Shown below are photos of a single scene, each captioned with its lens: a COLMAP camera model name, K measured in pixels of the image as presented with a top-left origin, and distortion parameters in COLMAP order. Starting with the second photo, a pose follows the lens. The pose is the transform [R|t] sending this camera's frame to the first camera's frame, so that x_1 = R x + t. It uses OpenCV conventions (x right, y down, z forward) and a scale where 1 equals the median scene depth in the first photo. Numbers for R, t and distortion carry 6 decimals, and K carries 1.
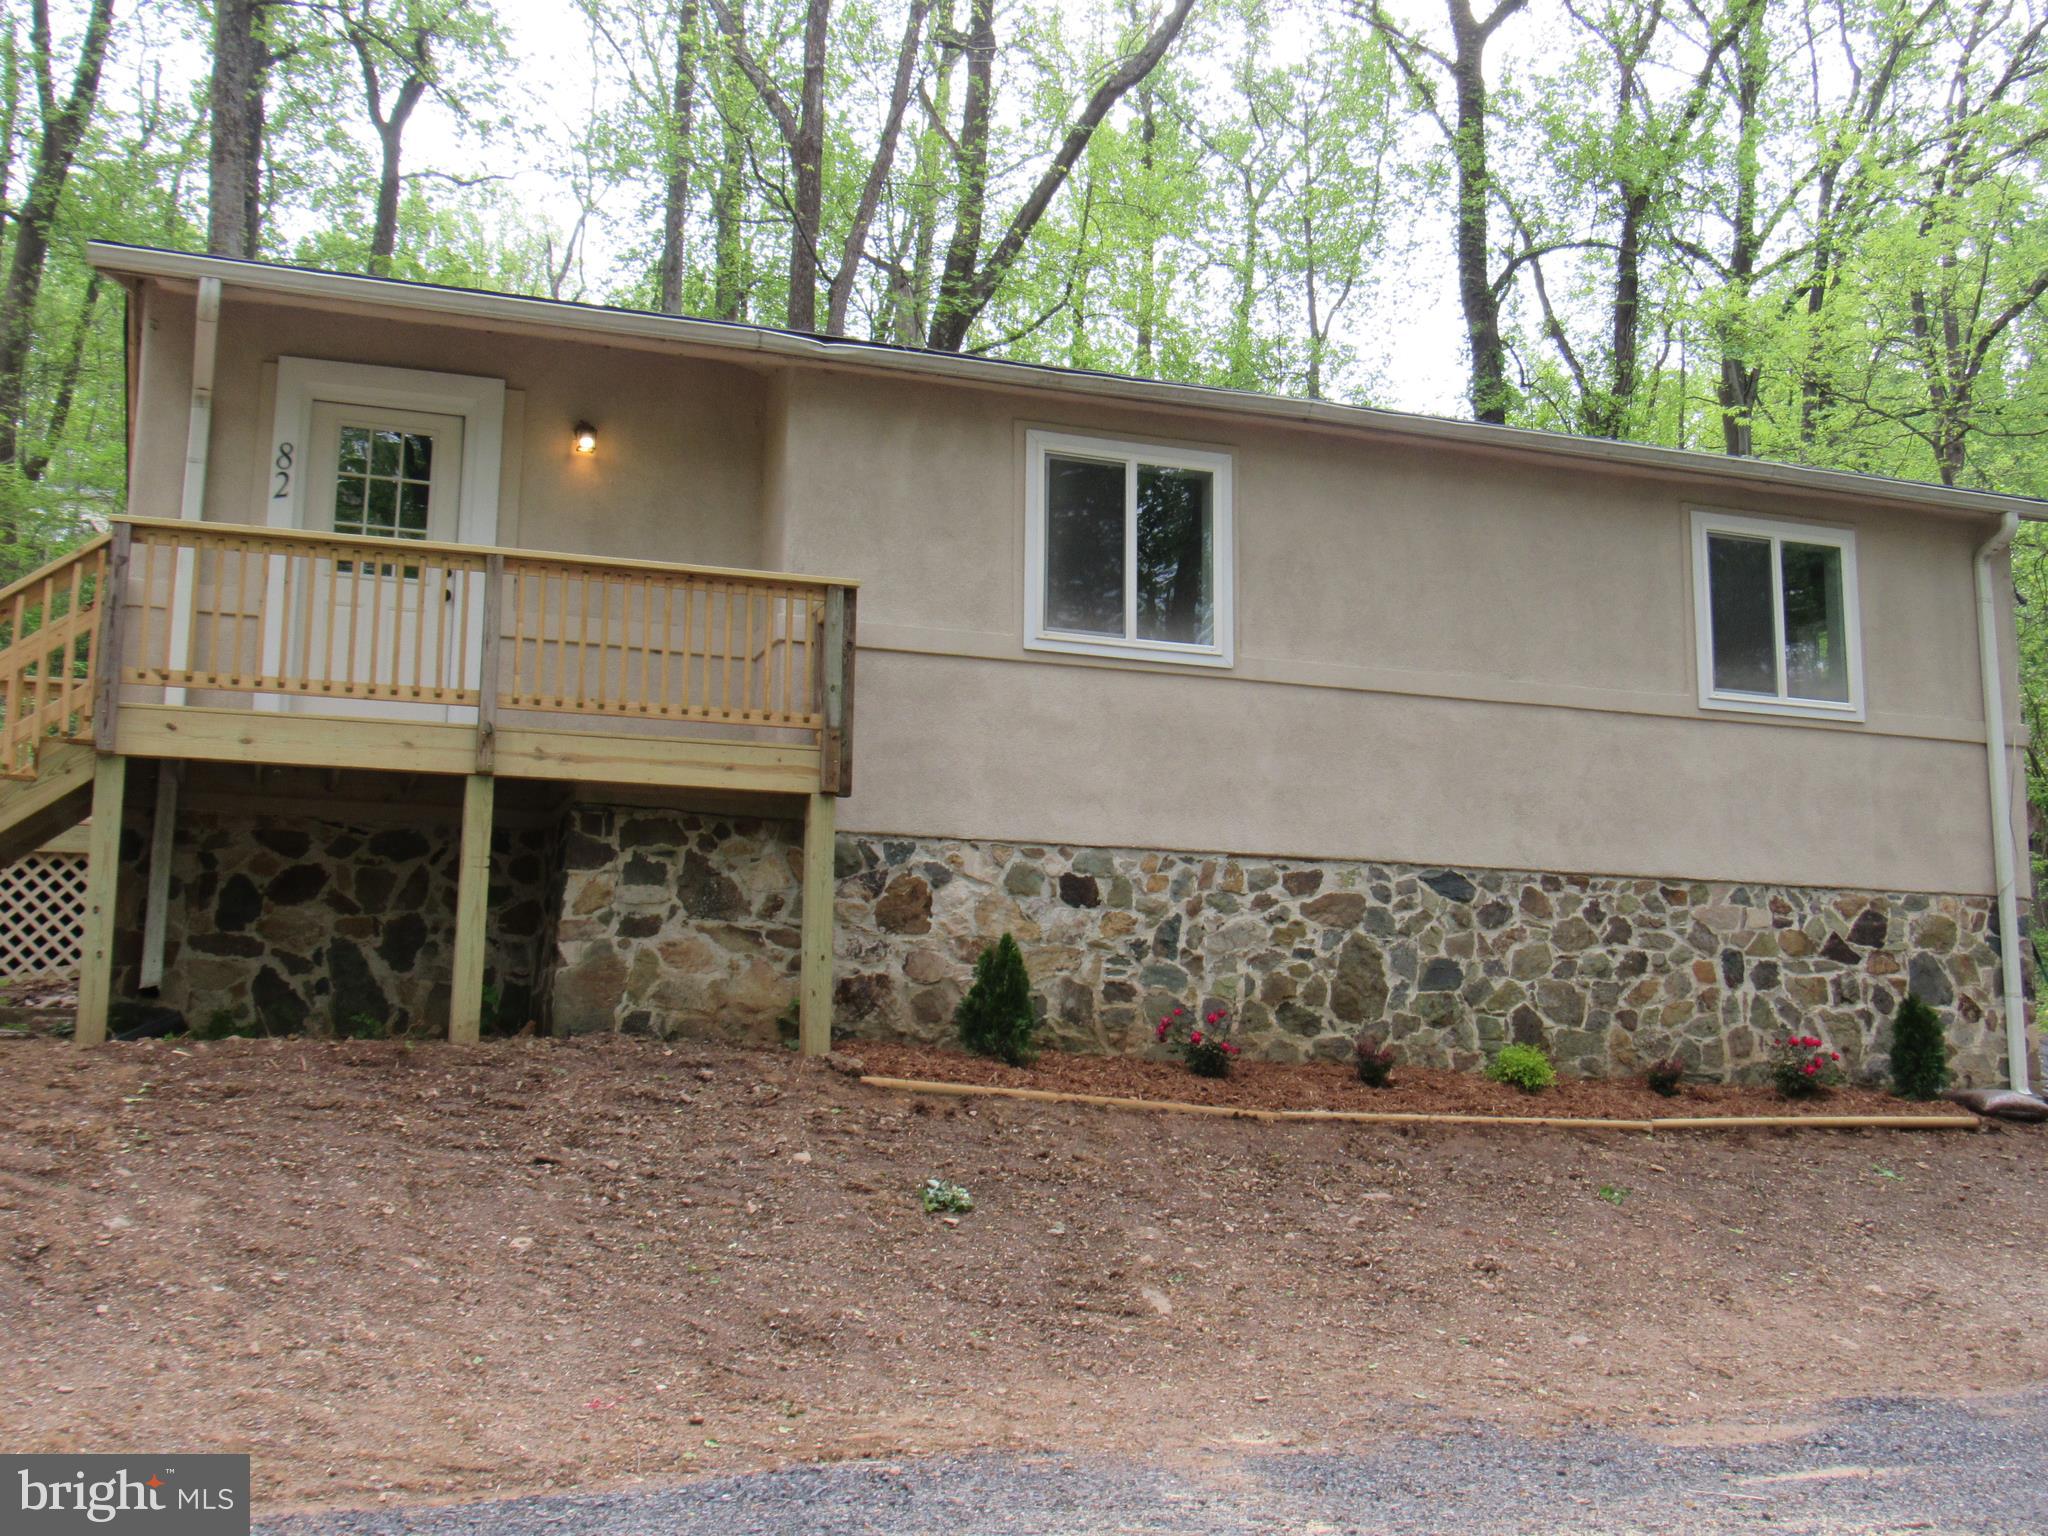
lens RADIAL K [[2322.7, 0, 1027.3], [0, 2322.7, 764.6], [0, 0, 1]] dist [-0.070465, 0.076655]
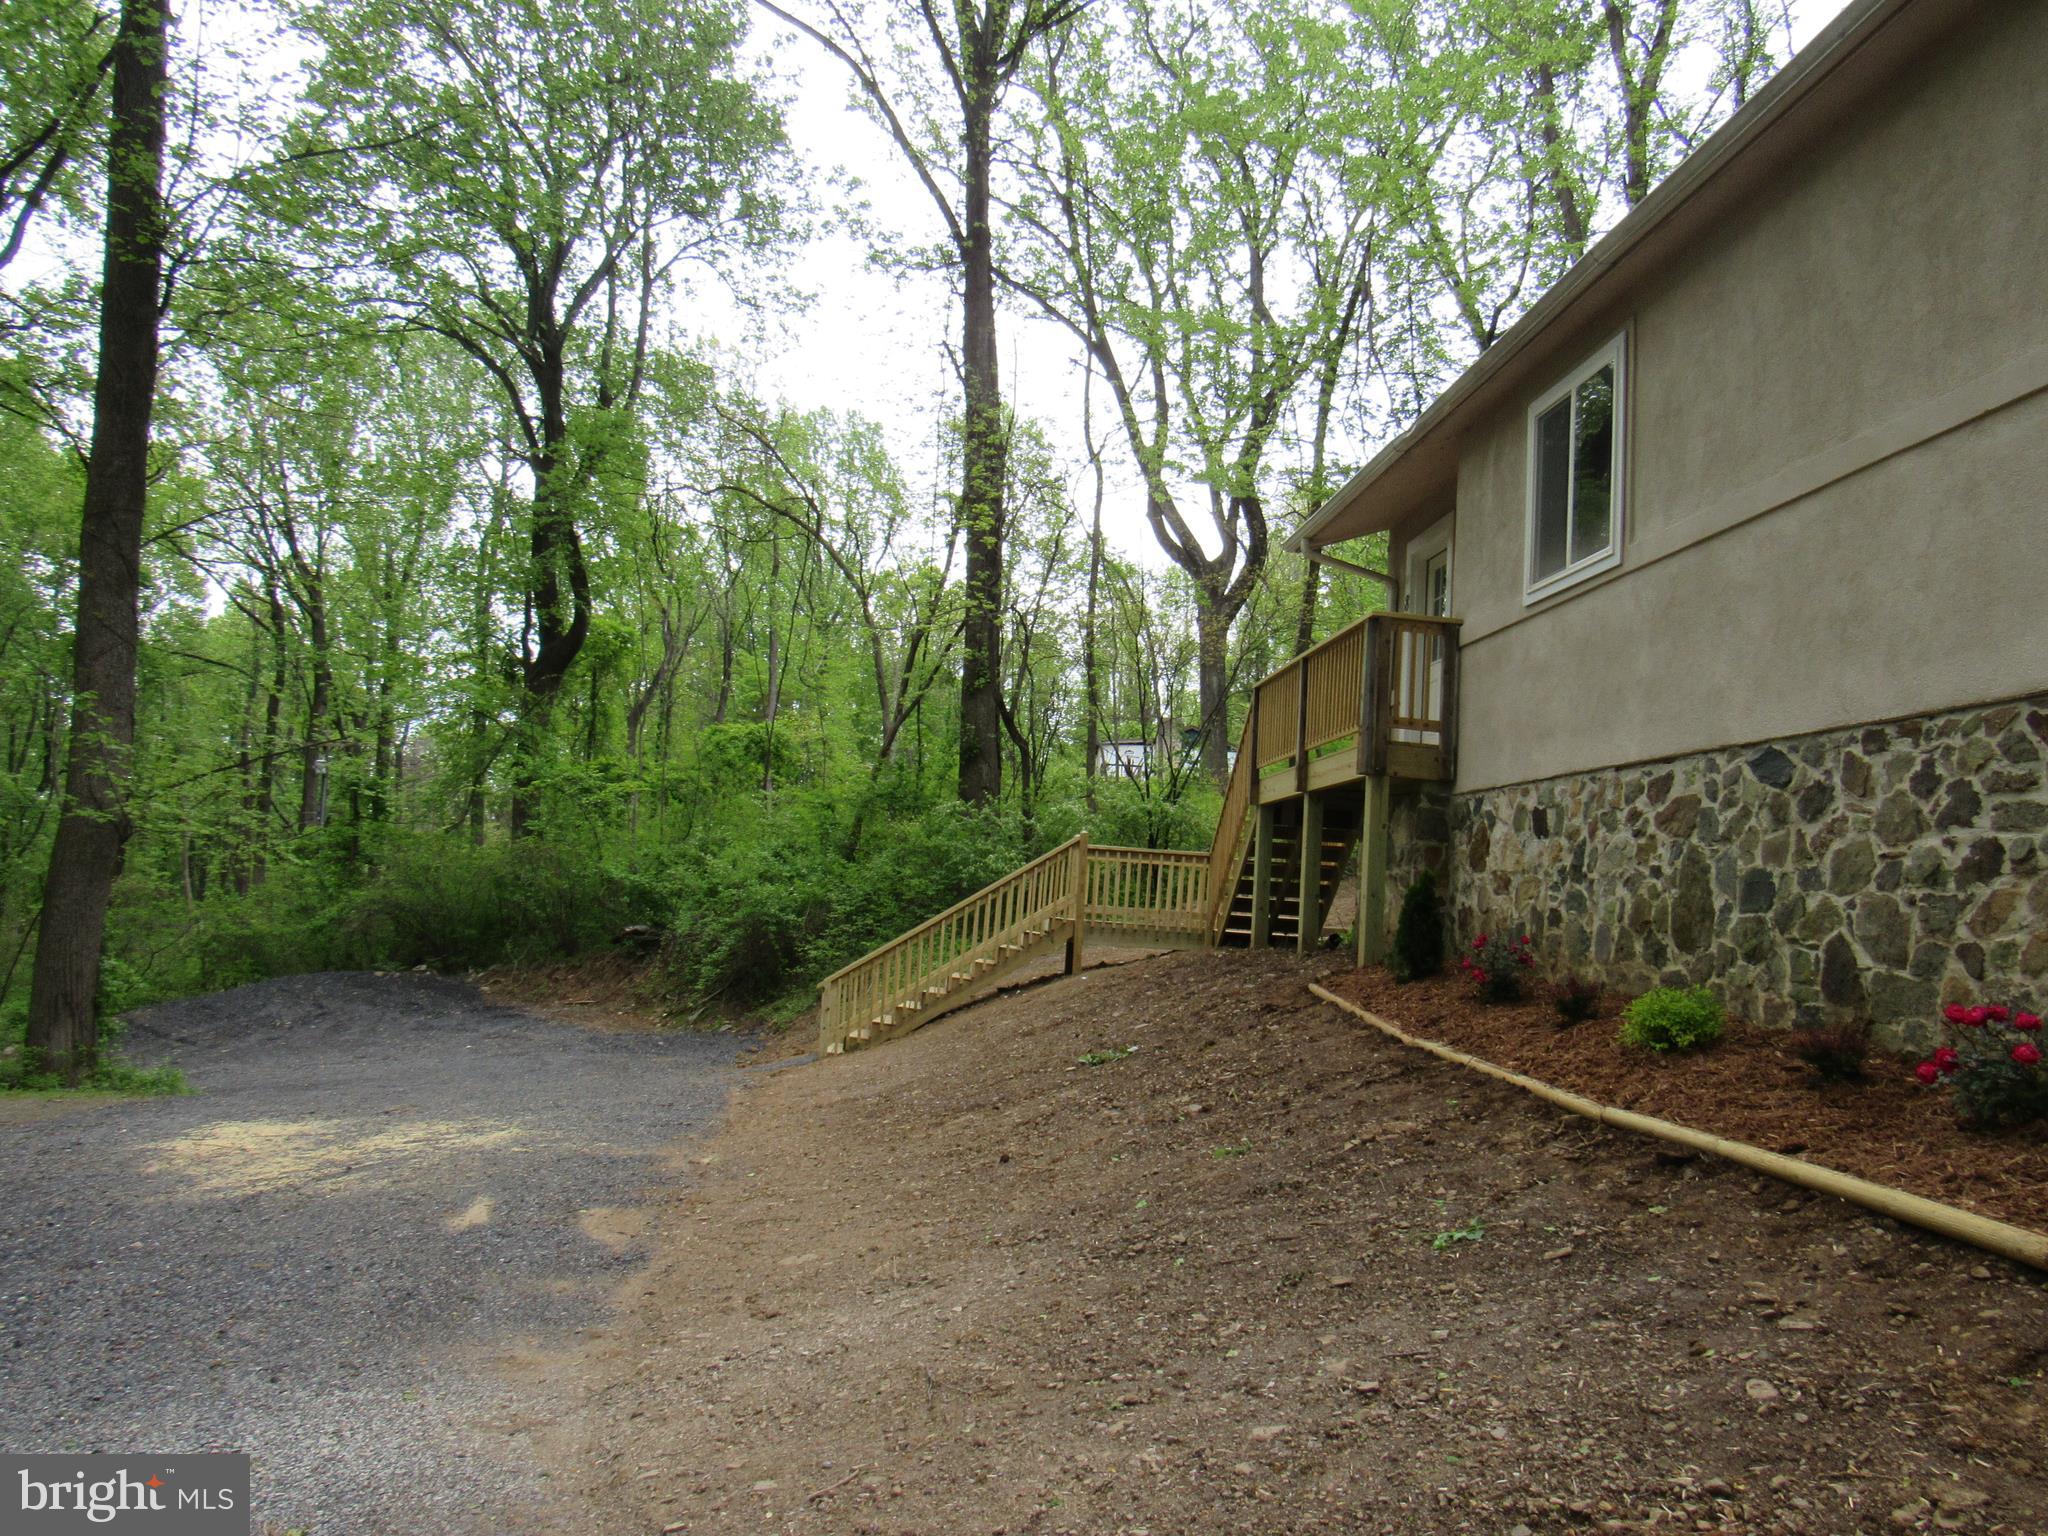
lens RADIAL K [[1469.5, 0, 1017.5], [0, 1469.5, 777.1], [0, 0, 1]] dist [-0.034035, 0.010602]
pose [[-0.275536, -0.097583, -0.956325, 0.748246], [0.102571, 0.986170, -0.130181, 0.099136], [0.955803, -0.133961, -0.261716, 0.980573]]
